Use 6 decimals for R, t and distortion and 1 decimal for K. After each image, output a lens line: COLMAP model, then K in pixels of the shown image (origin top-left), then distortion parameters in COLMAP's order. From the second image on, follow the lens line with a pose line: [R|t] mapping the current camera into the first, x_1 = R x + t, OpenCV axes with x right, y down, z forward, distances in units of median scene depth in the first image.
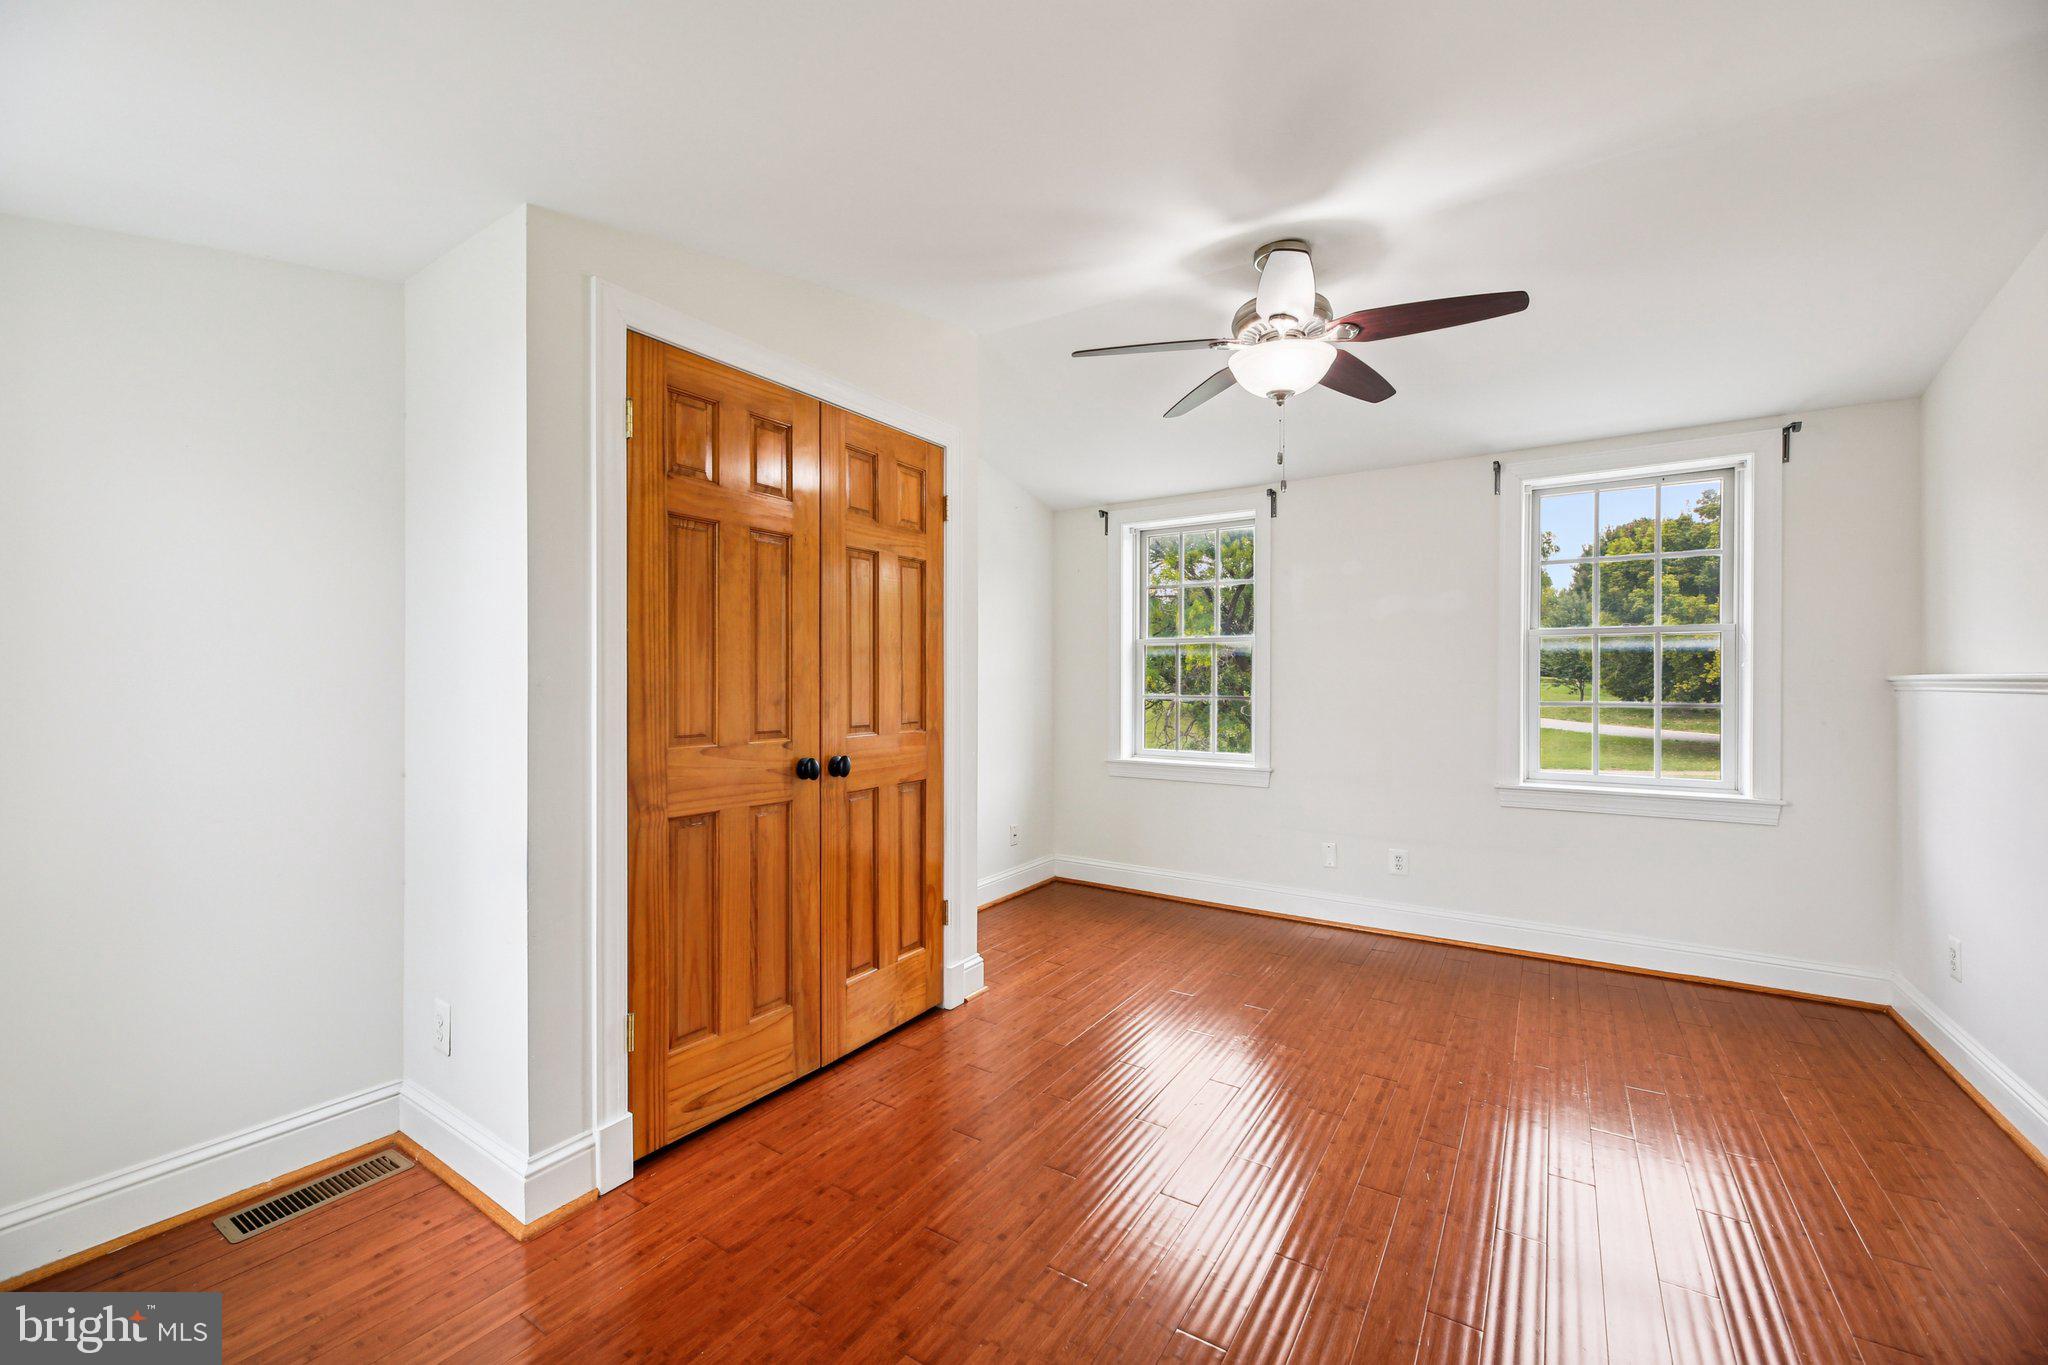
lens RADIAL K [[818.0, 0, 1018.3], [0, 818.0, 678.0], [0, 0, 1]] dist [0.002902, -0.005464]
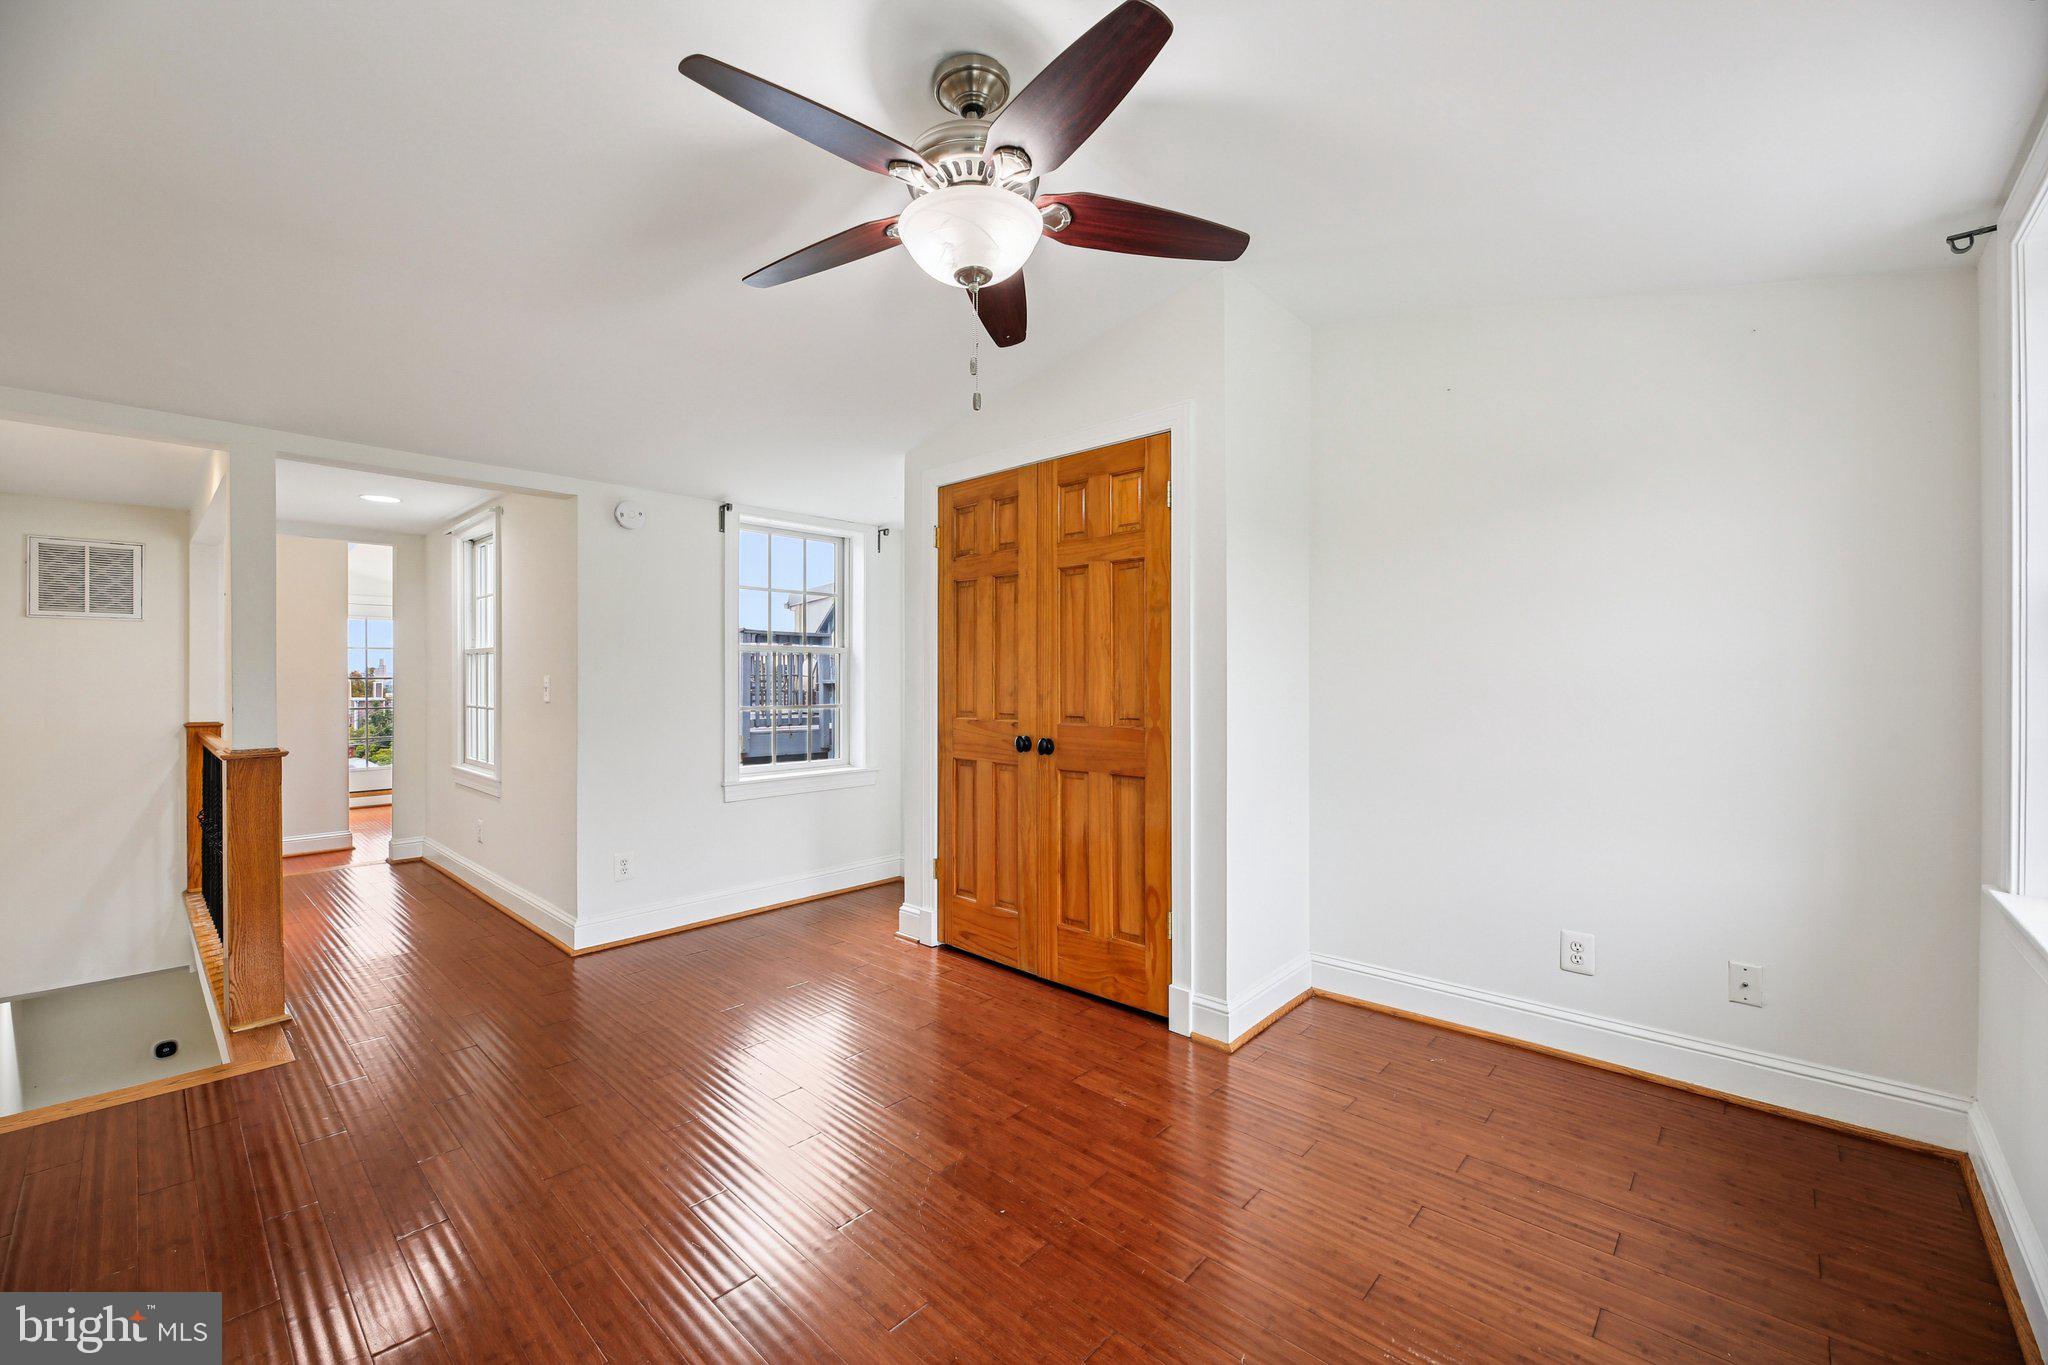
lens RADIAL K [[818.0, 0, 1018.3], [0, 818.0, 678.0], [0, 0, 1]] dist [0.002902, -0.005464]
pose [[-0.171601, 0.000387, -0.985166, 1.092280], [0.004965, 0.999988, -0.000472, 0.003044], [0.985154, -0.004972, -0.171601, 1.248474]]
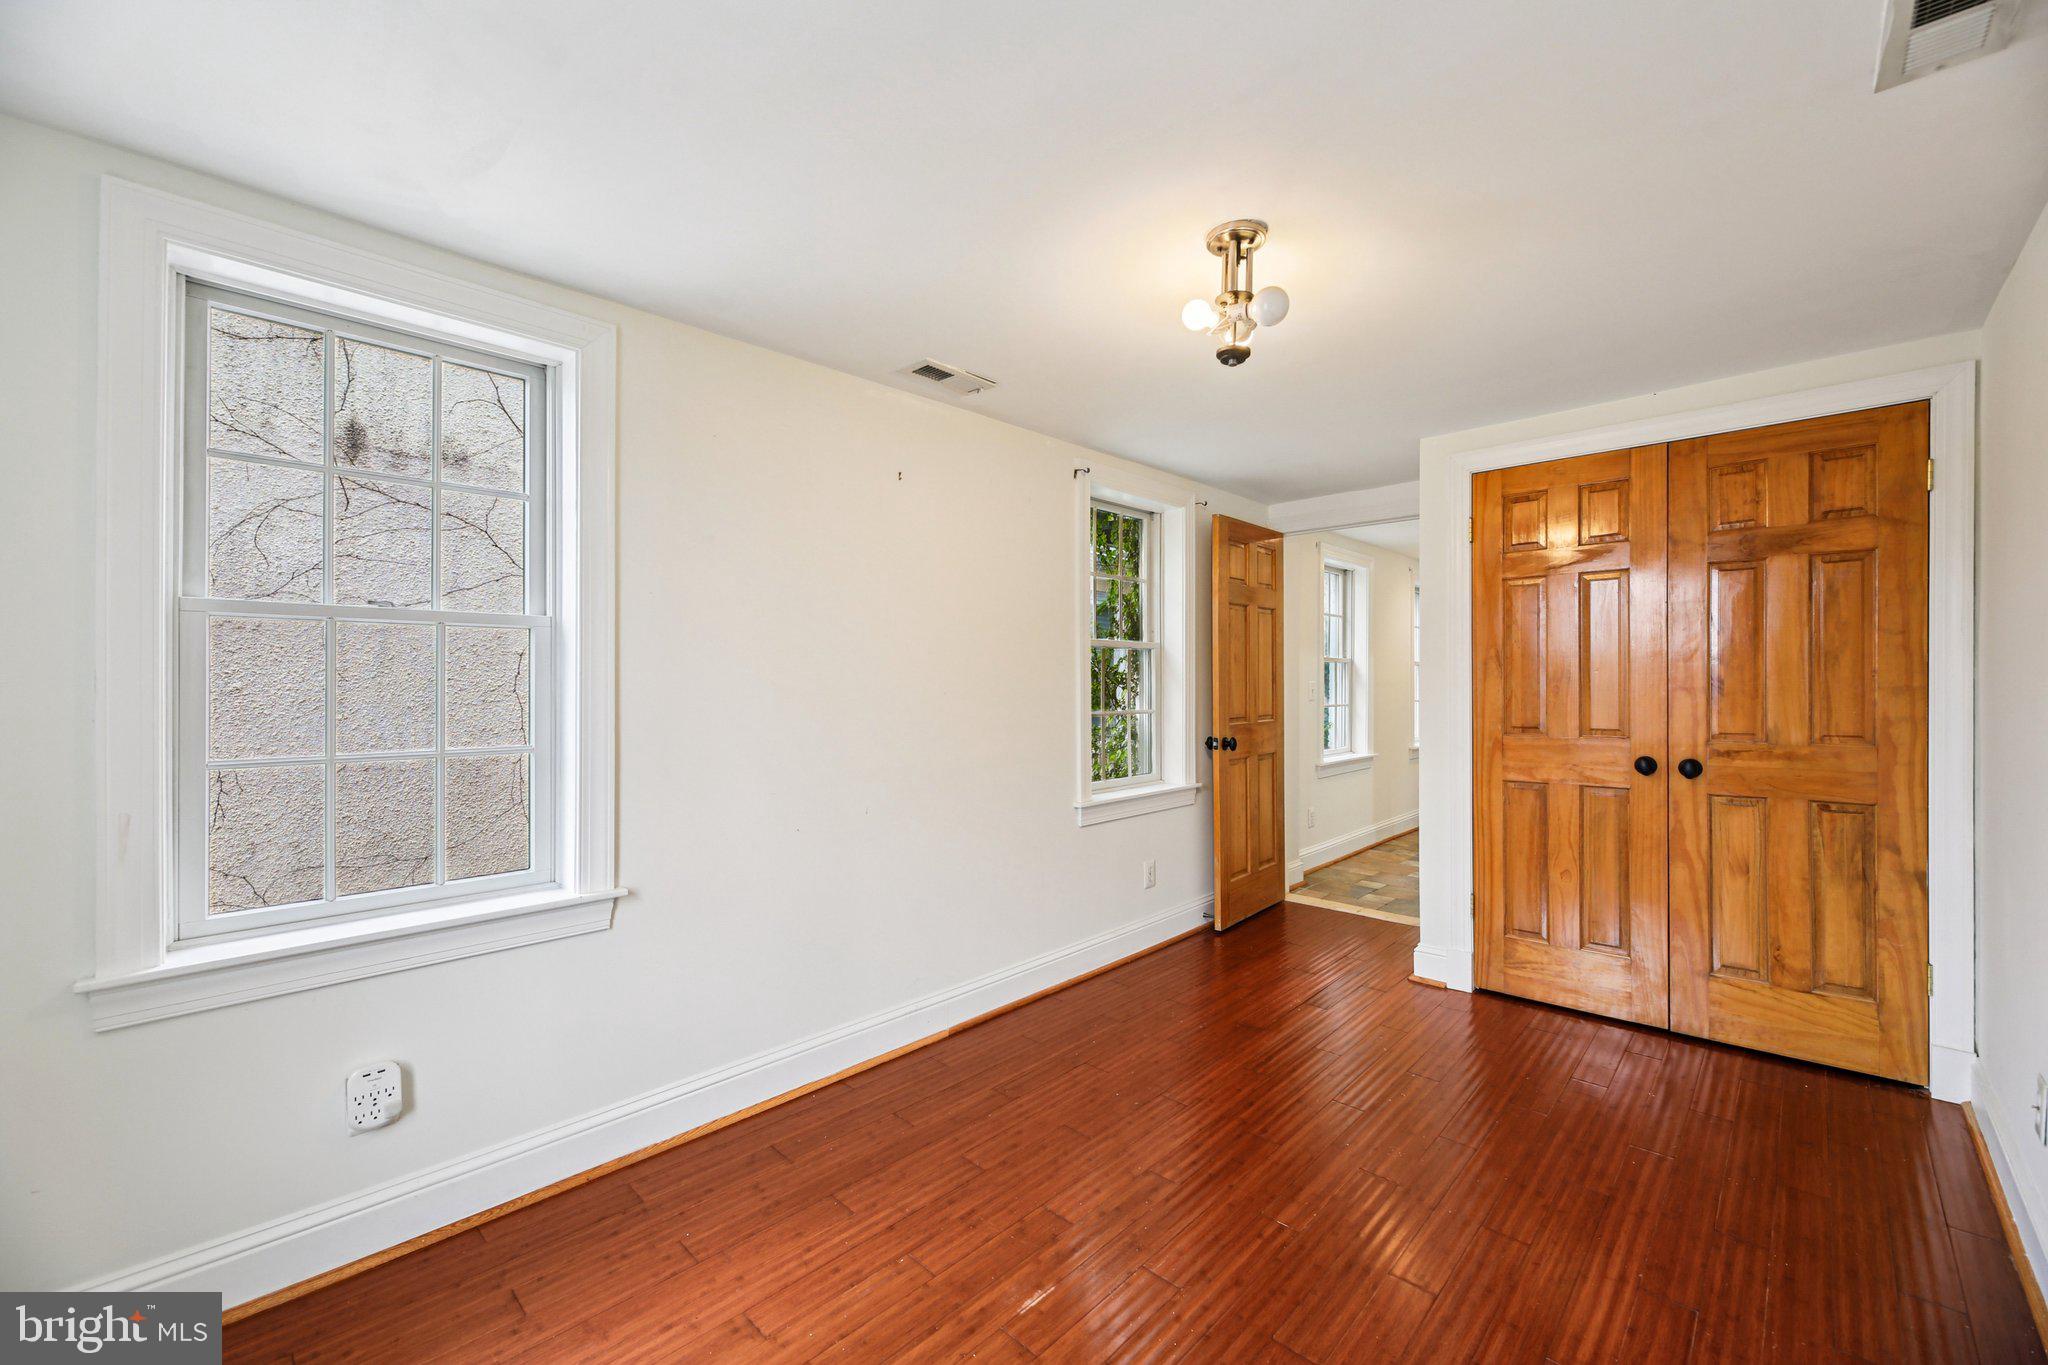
lens RADIAL K [[818.0, 0, 1018.3], [0, 818.0, 678.0], [0, 0, 1]] dist [0.002902, -0.005464]
pose [[-0.172351, -0.001752, -0.985034, 1.073501], [0.014581, 0.999884, -0.004330, -0.021372], [0.984928, -0.015109, -0.172306, 0.323968]]
